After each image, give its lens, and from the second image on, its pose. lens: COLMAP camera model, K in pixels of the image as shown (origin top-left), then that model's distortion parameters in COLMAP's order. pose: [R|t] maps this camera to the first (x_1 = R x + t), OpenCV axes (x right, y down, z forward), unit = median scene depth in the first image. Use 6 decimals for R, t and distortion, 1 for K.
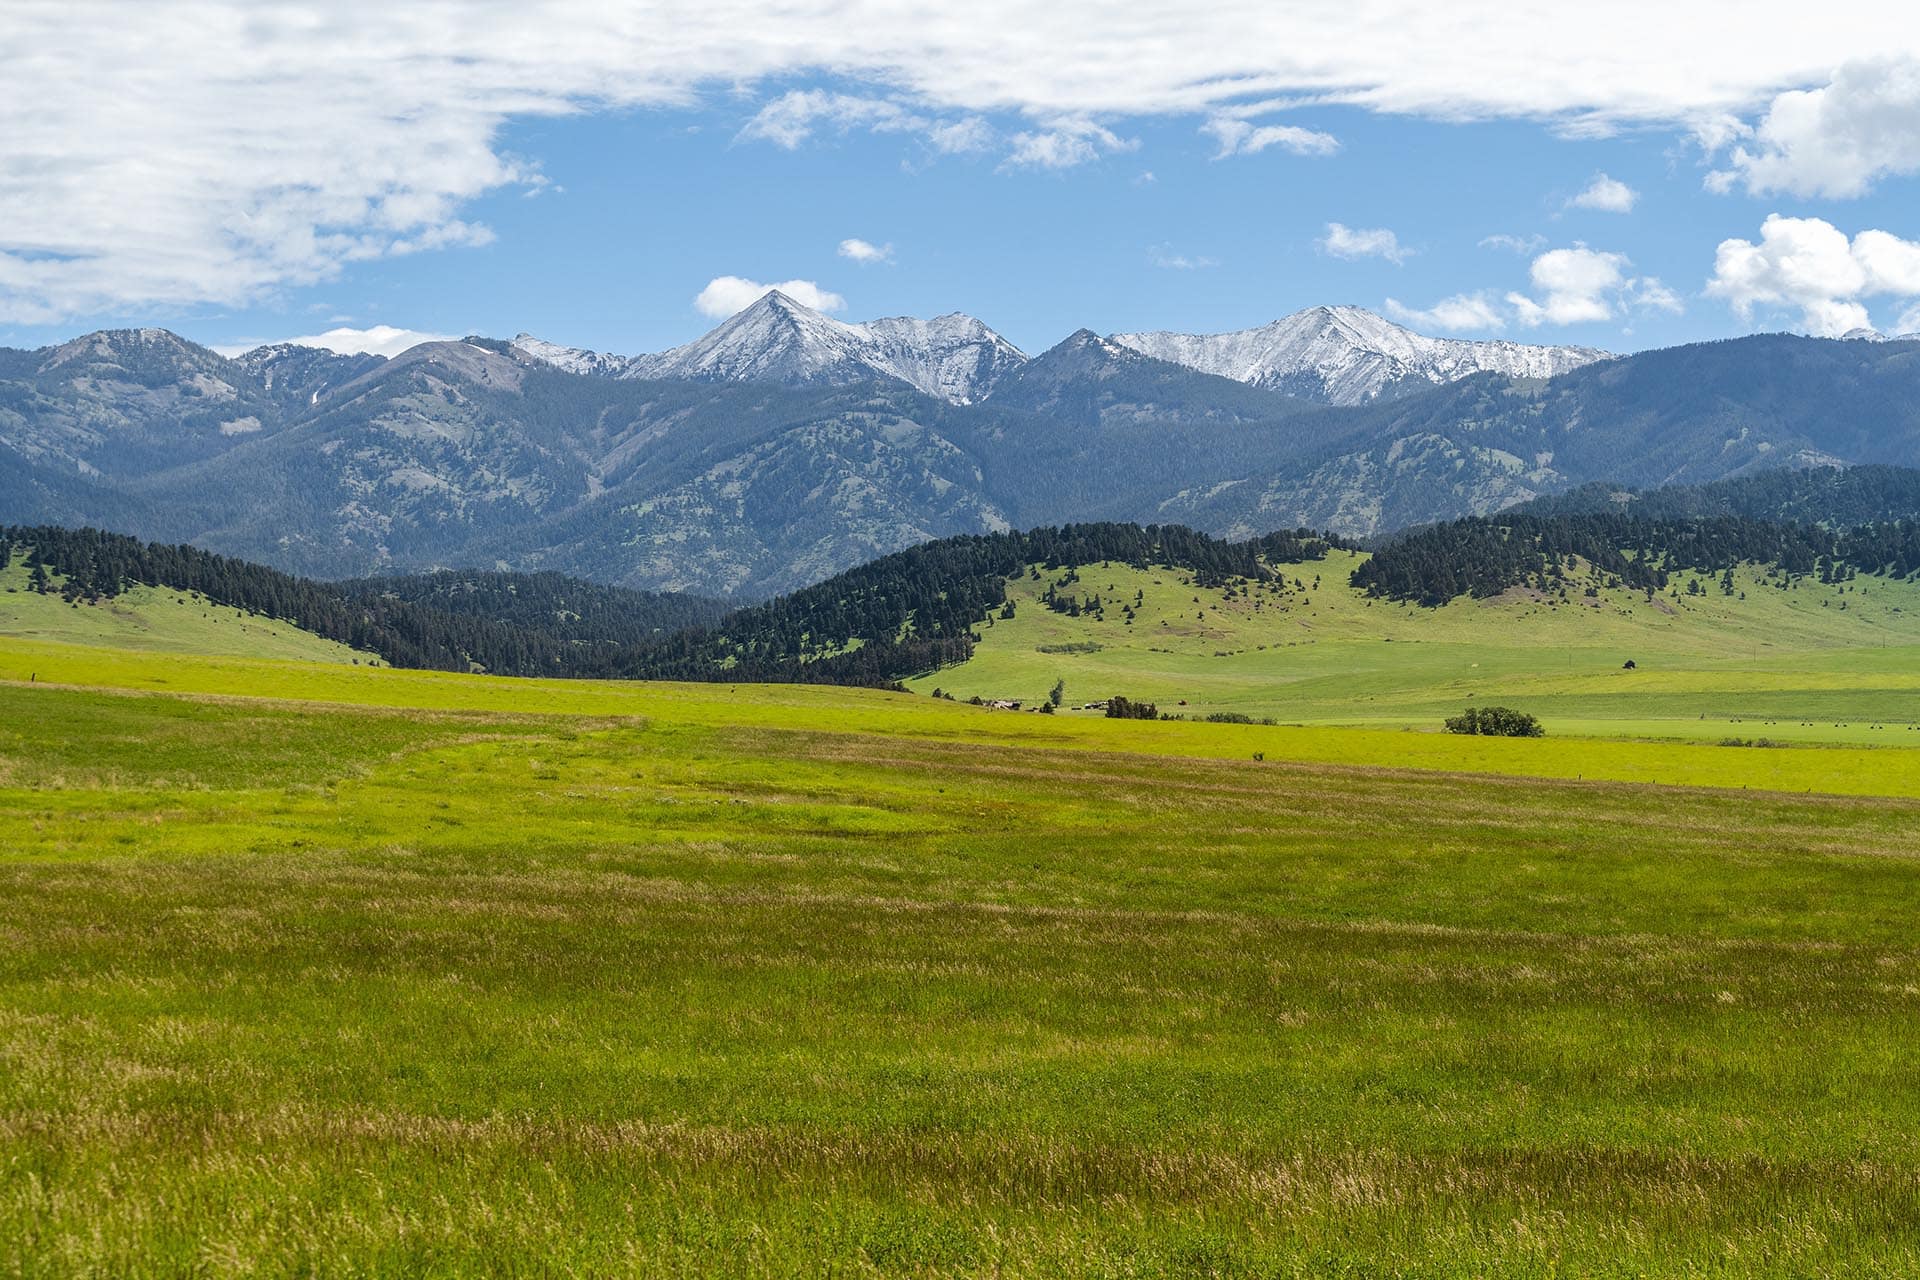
lens RADIAL K [[4615.6, 0, 960.0], [0, 4615.6, 640.0], [0, 0, 1]] dist [-0.010946, -0.107755]
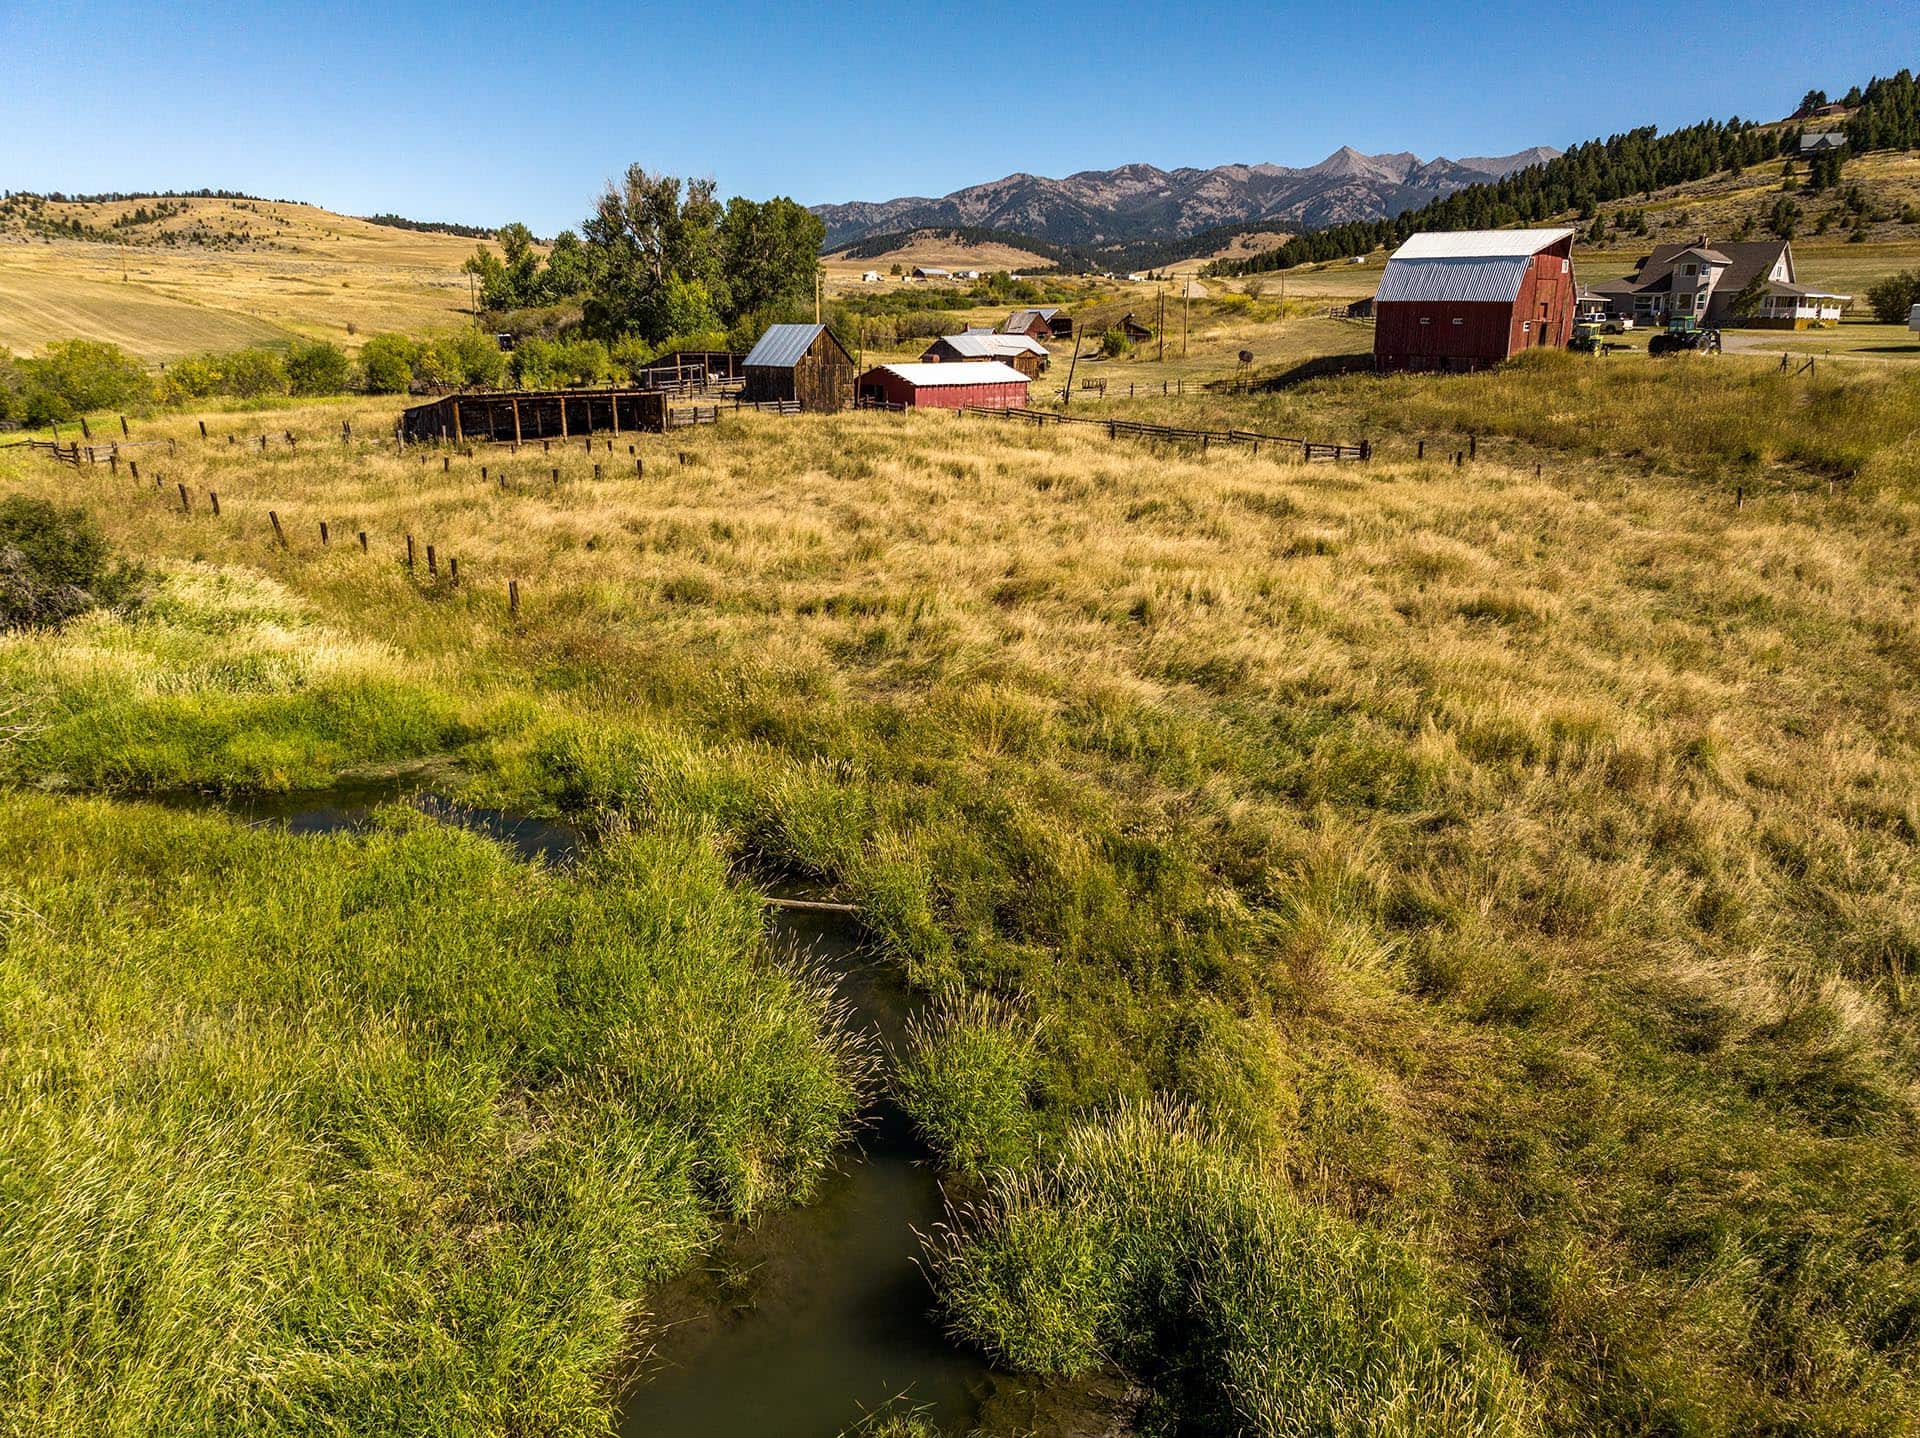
lens RADIAL K [[1361.3, 0, 963.1], [0, 1361.3, 718.6], [0, 0, 1]] dist [-0.067630, 0.044662]
pose [[0.934650, 0.106561, -0.339226, 0.087997], [0.007382, 0.948015, 0.318141, 0.002360], [0.355493, -0.299855, 0.885275, -0.026383]]
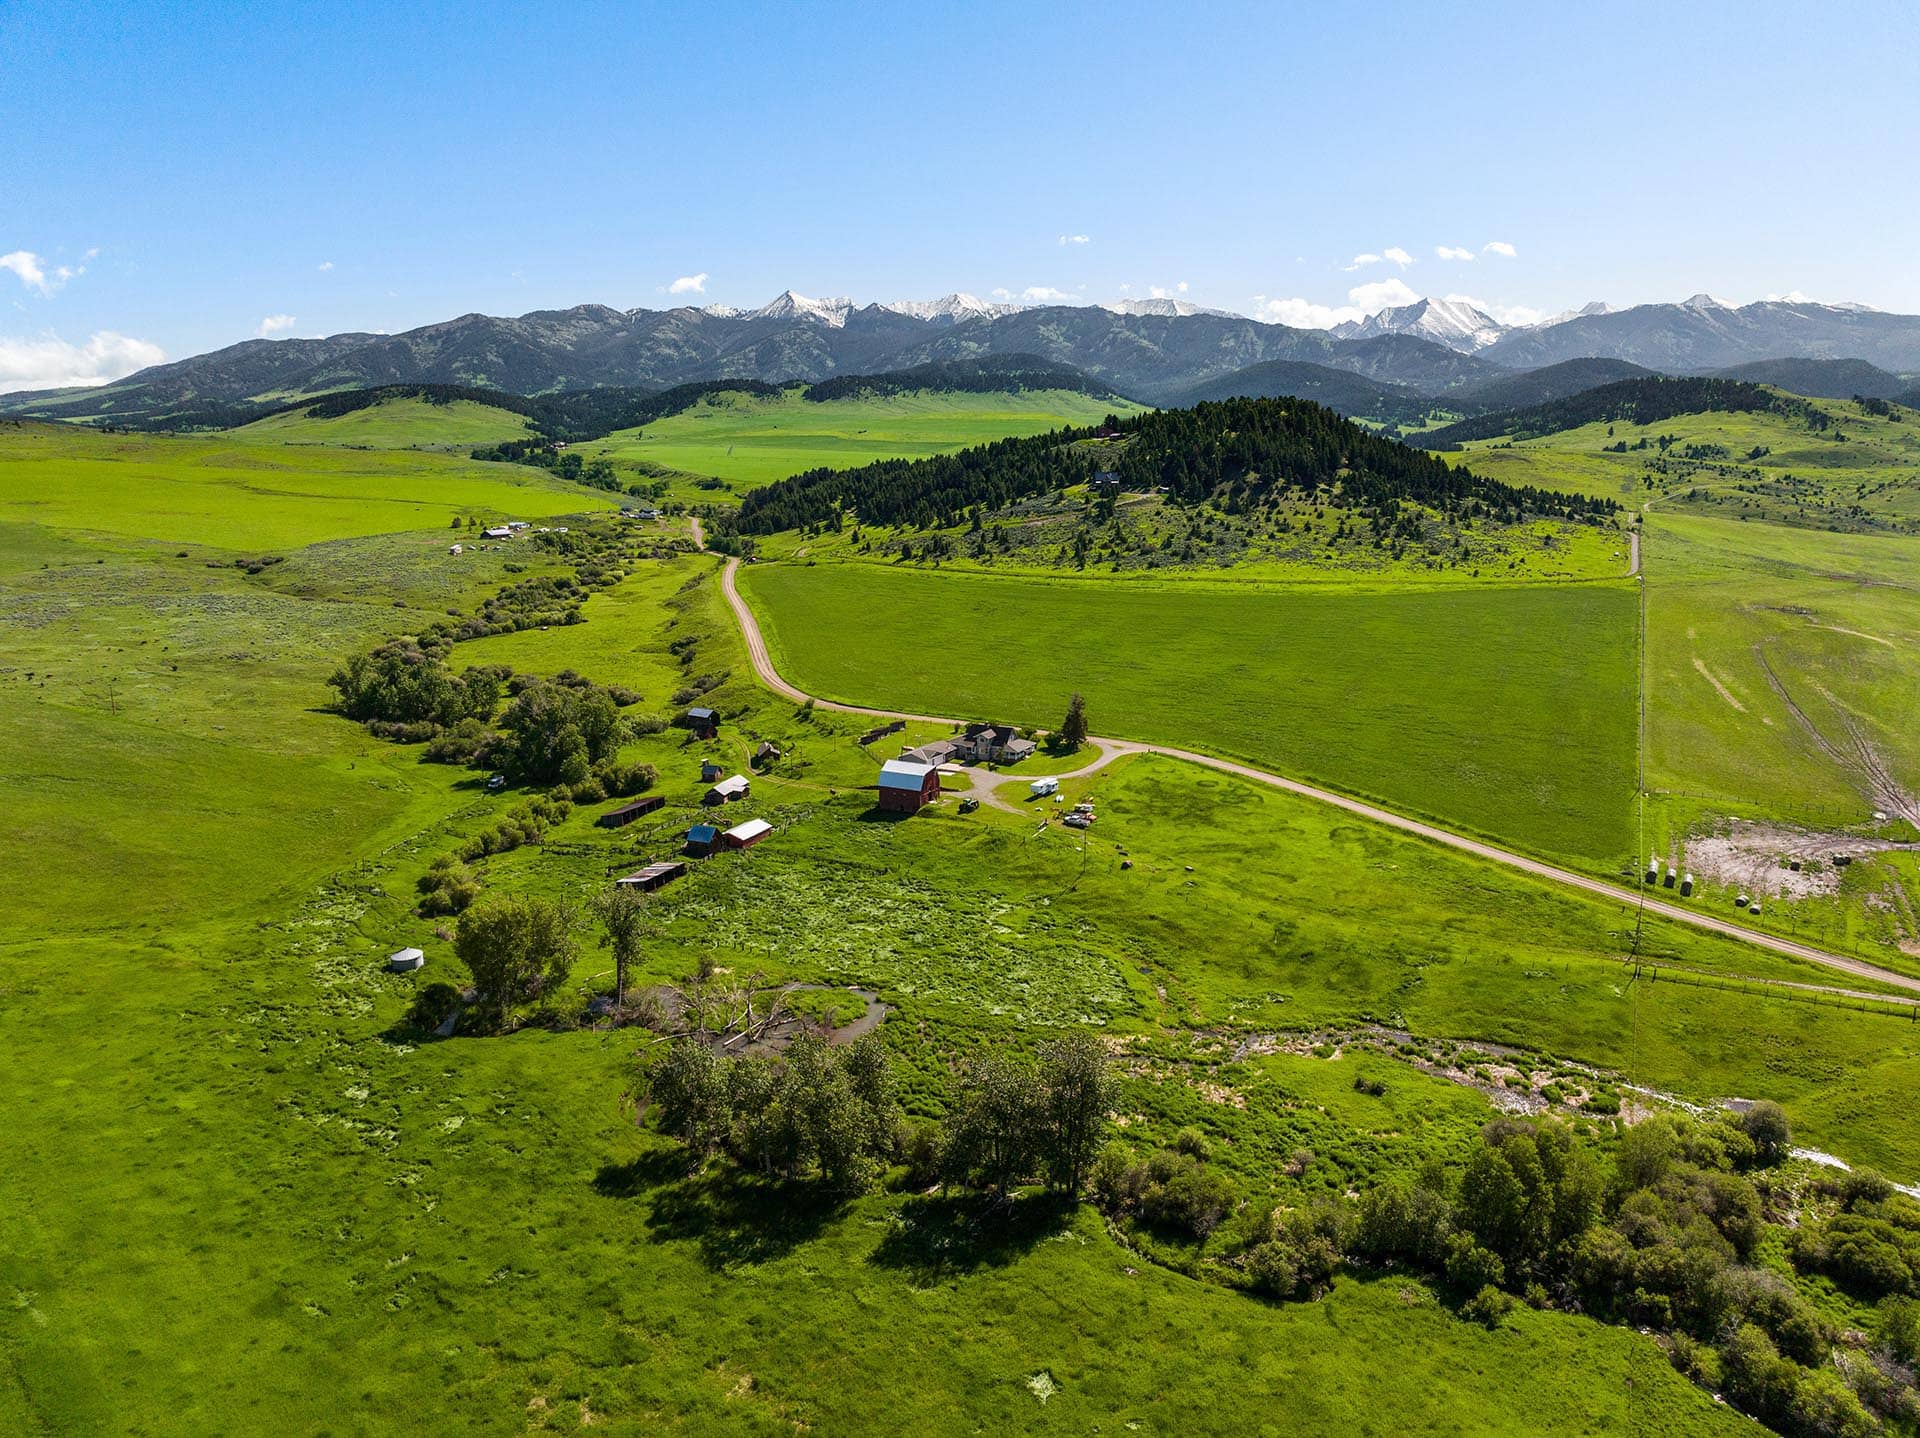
lens RADIAL K [[1353.4, 0, 963.3], [0, 1353.4, 714.5], [0, 0, 1]] dist [-0.000191, -0.095536]
pose [[0.999825, -0.006965, 0.017354, 0.088715], [0.002677, 0.971800, 0.235792, -0.008767], [-0.018506, -0.235704, 0.971649, -0.050513]]
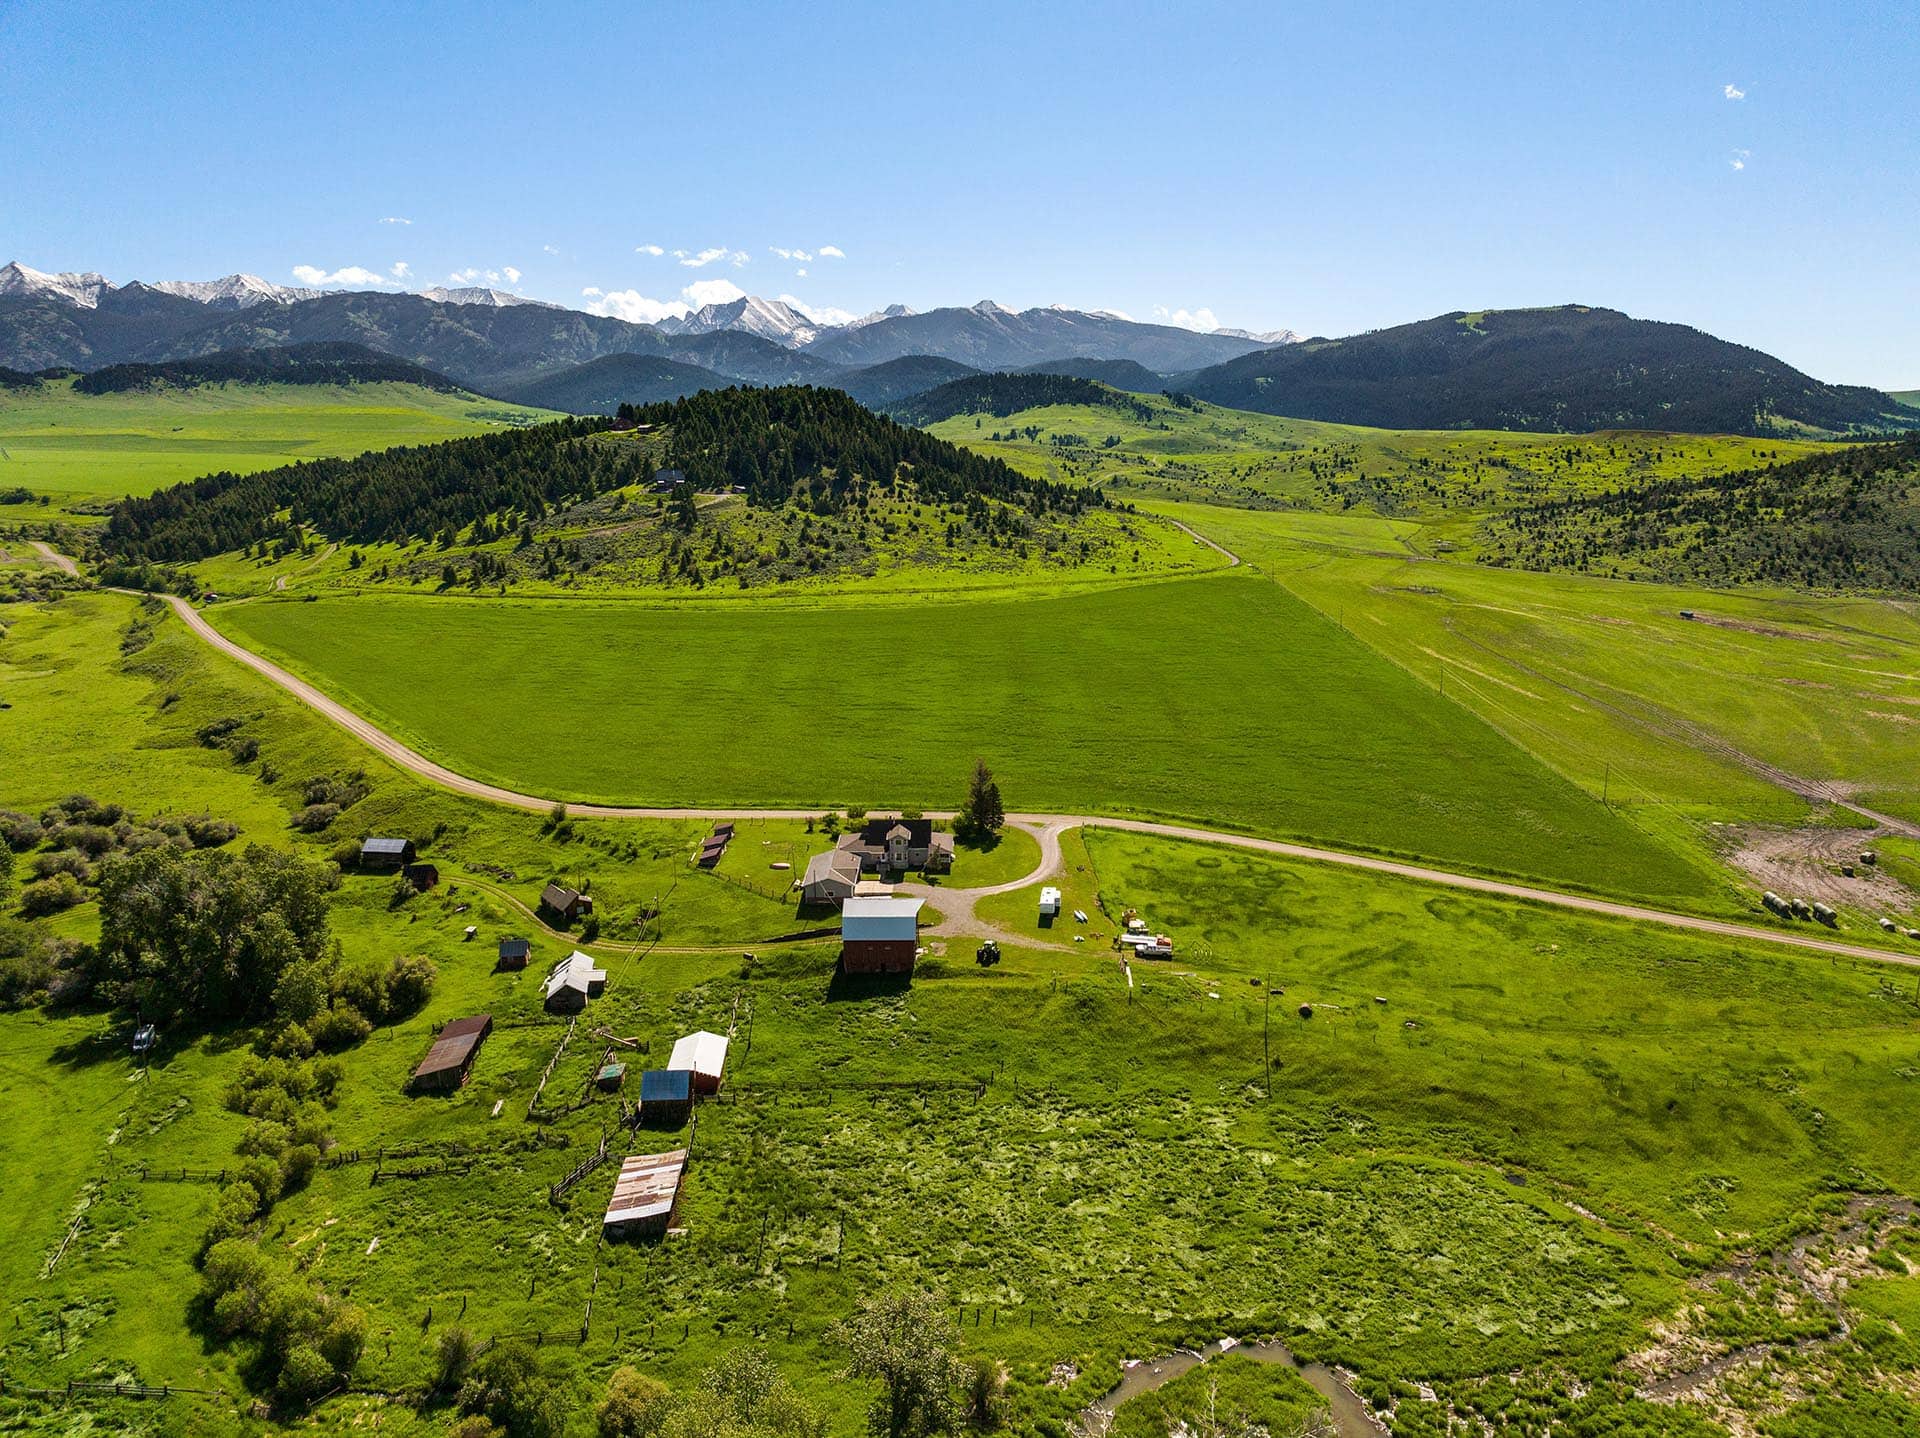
lens RADIAL K [[1358.0, 0, 964.6], [0, 1358.0, 715.0], [0, 0, 1]] dist [-0.044263, 0.012161]
pose [[0.876930, -0.102588, 0.469542, 0.076825], [-0.013098, 0.971490, 0.236719, -0.008032], [-0.480440, -0.213735, 0.850585, -0.035099]]
